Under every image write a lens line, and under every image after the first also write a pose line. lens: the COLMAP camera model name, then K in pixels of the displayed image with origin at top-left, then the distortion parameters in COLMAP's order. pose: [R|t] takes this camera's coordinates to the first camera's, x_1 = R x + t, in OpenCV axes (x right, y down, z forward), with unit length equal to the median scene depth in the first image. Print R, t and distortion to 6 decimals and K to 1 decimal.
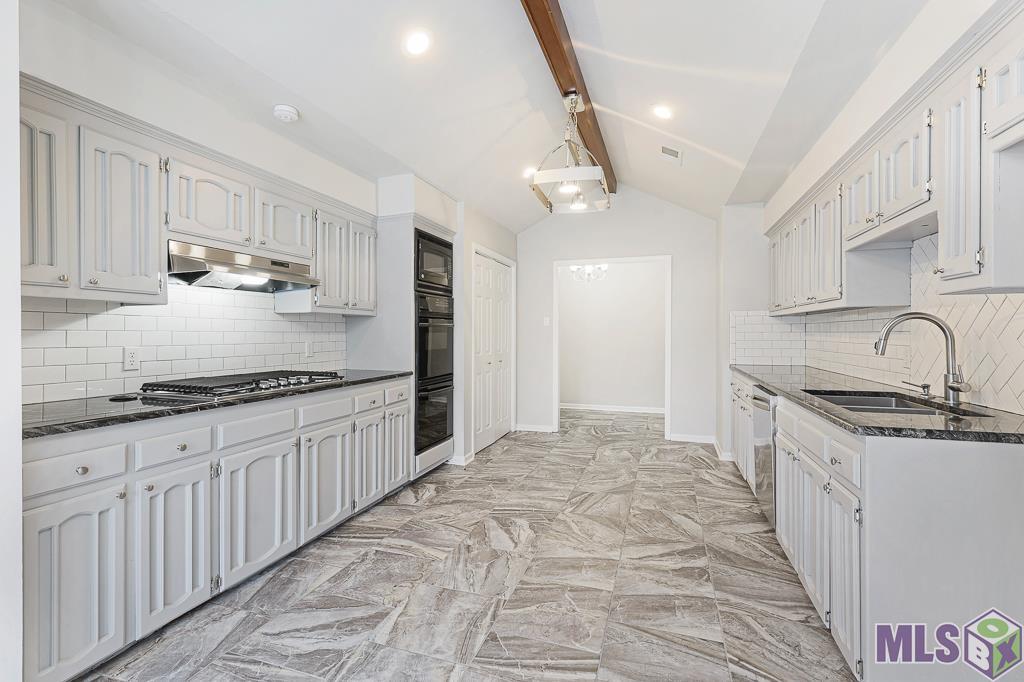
lens RADIAL K [[461.9, 0, 512.0], [0, 461.9, 332.5], [0, 0, 1]] dist [0.000996, -0.000005]
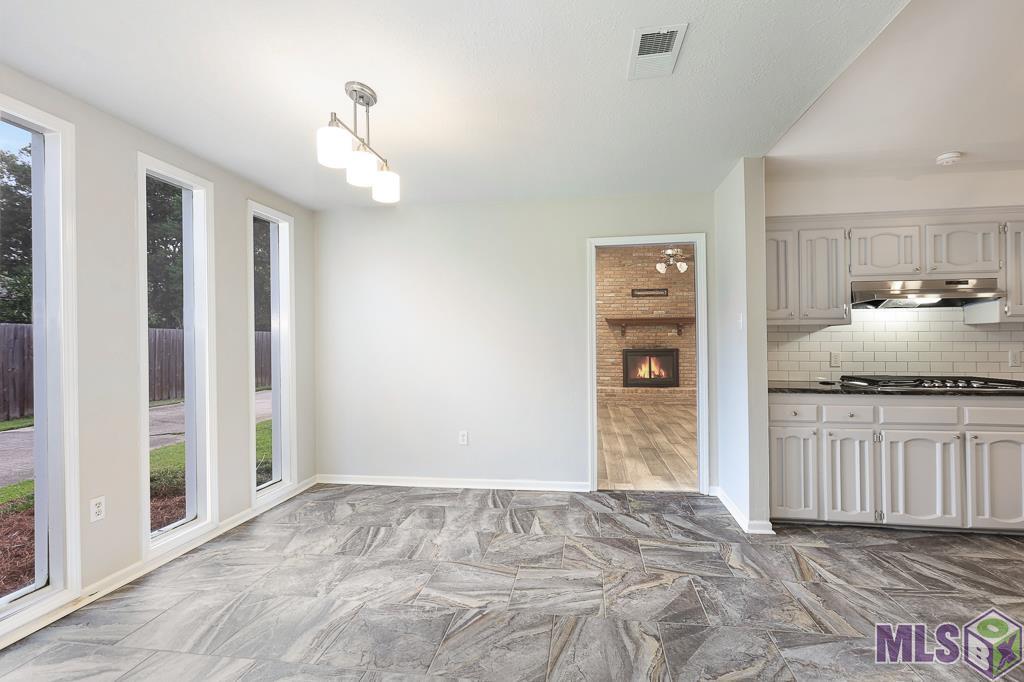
lens RADIAL K [[470.6, 0, 512.0], [0, 470.6, 341.0], [0, 0, 1]] dist [0.000705, 0.000064]
pose [[0.161772, -0.005171, -0.986815, 0.609745], [0.005900, 0.999973, -0.004273, -0.005771], [0.986811, -0.005131, 0.161798, -0.360957]]
